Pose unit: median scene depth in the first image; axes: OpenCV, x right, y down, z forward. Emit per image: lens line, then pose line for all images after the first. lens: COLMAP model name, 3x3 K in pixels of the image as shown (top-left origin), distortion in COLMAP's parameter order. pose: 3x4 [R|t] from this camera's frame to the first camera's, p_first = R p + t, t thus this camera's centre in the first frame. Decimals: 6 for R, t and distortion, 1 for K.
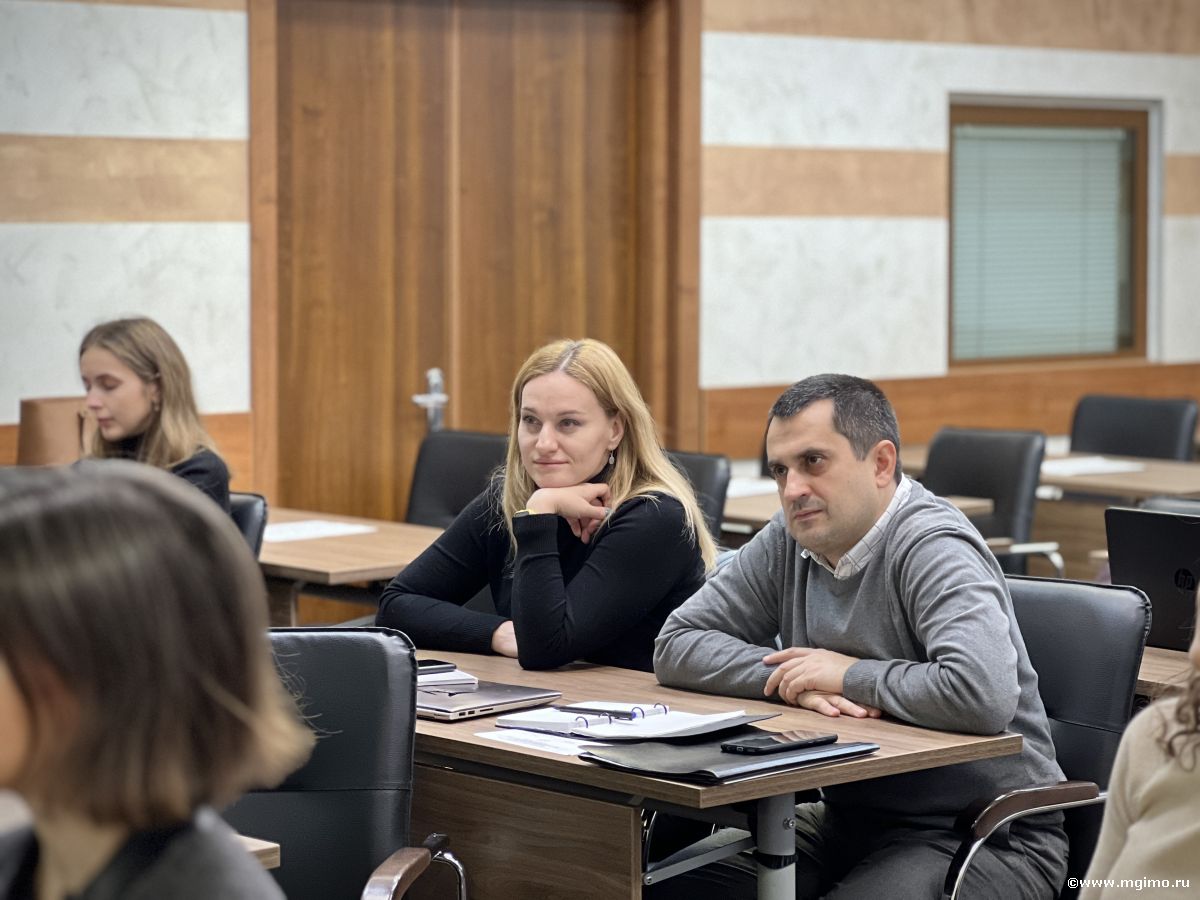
lens RADIAL K [[3224.4, 0, 728.6], [0, 3224.4, 287.4], [0, 0, 1]] dist [-0.181575, 7.417221]
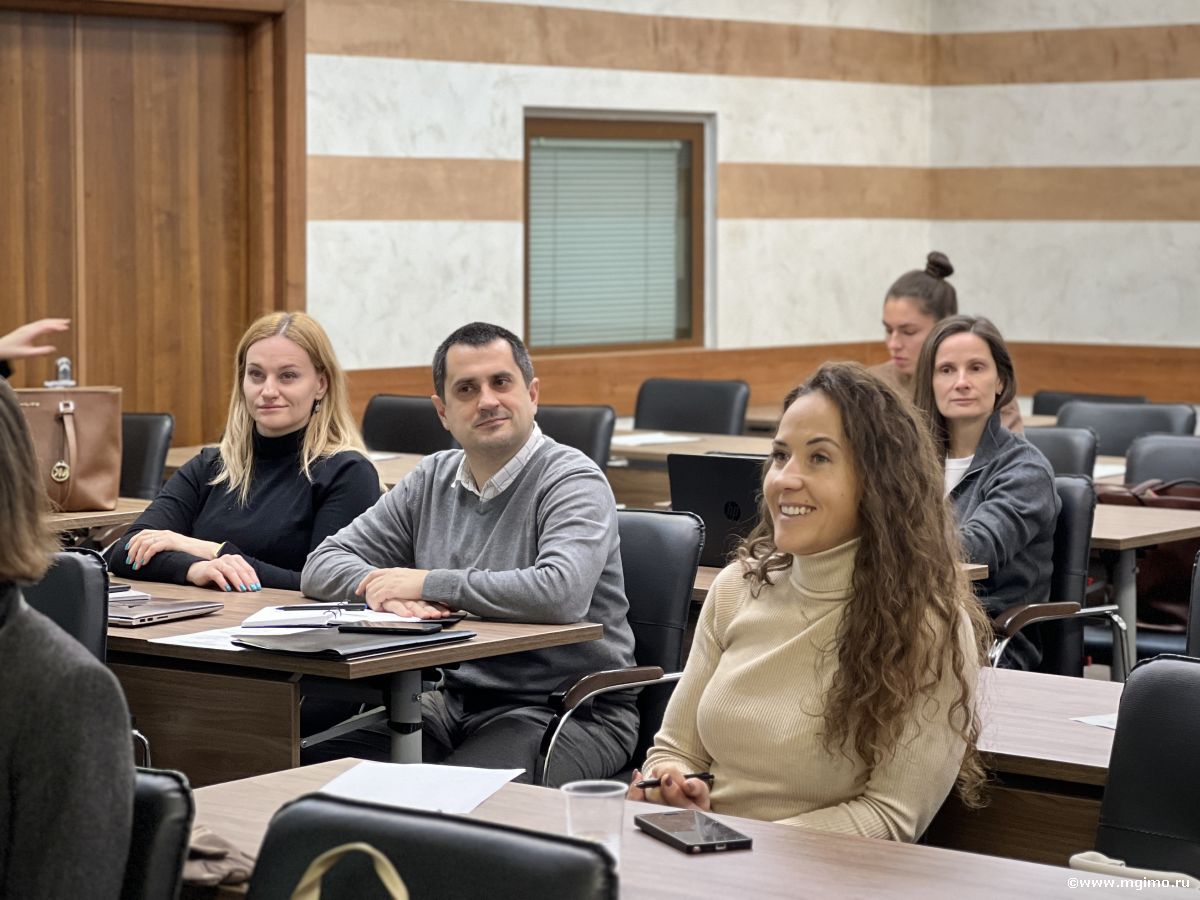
lens RADIAL K [[3224.4, 0, 728.6], [0, 3224.4, 287.4], [0, 0, 1]] dist [-0.181575, 7.417221]
pose [[0.990657, -0.004965, 0.136285, -0.015940], [0.005509, 0.999978, -0.003617, 0.006664], [-0.136264, 0.004334, 0.990663, -0.128957]]
